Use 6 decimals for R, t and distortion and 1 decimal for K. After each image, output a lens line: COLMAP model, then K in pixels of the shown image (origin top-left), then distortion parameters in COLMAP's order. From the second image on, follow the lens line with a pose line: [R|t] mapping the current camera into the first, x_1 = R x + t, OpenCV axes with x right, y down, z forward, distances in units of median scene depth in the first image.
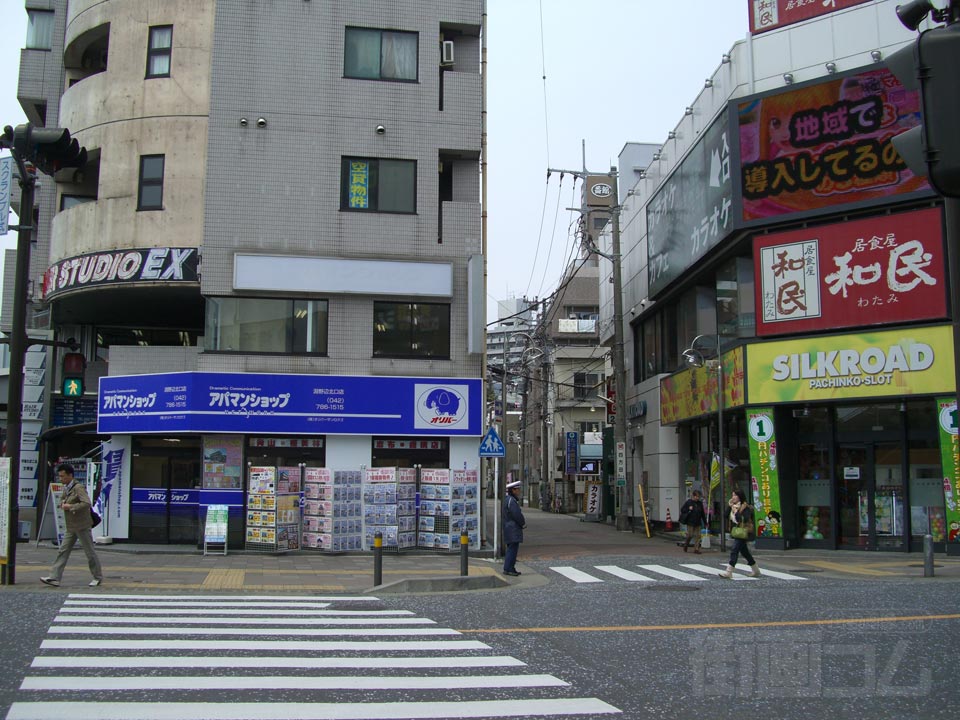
lens RADIAL K [[1064.4, 0, 467.3], [0, 1064.4, 347.3], [0, 0, 1]] dist [-0.196674, 0.178059]
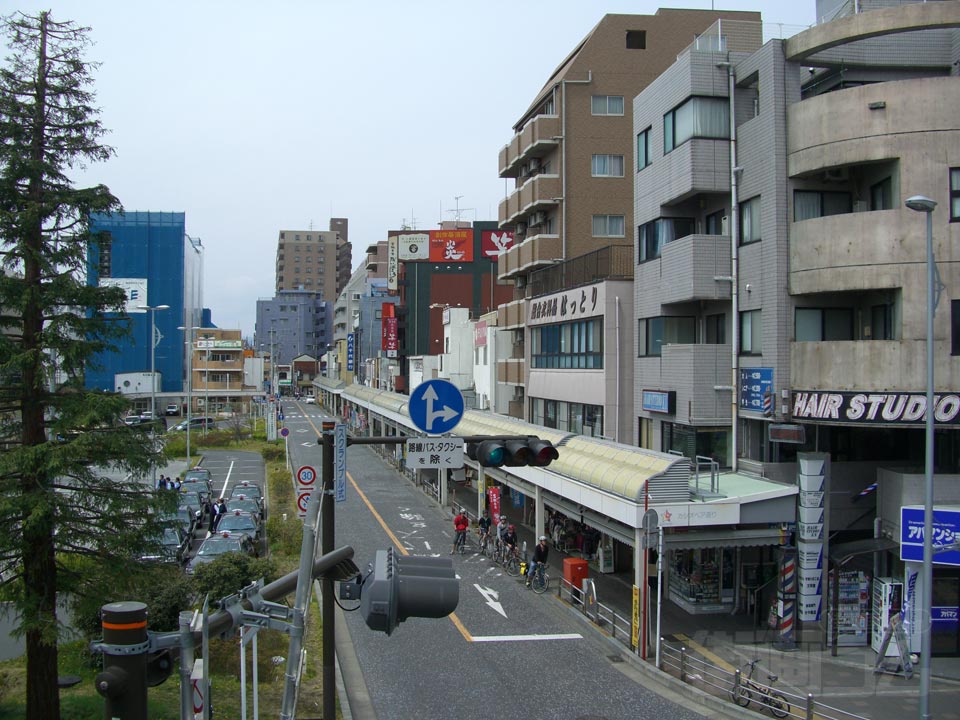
lens RADIAL K [[1064.4, 0, 467.3], [0, 1064.4, 347.3], [0, 0, 1]] dist [-0.196674, 0.178059]
pose [[0.993540, -0.002425, -0.113453, -0.682006], [0.014411, 0.994374, 0.104944, -0.253279], [0.112560, -0.105902, 0.987985, -0.070785]]
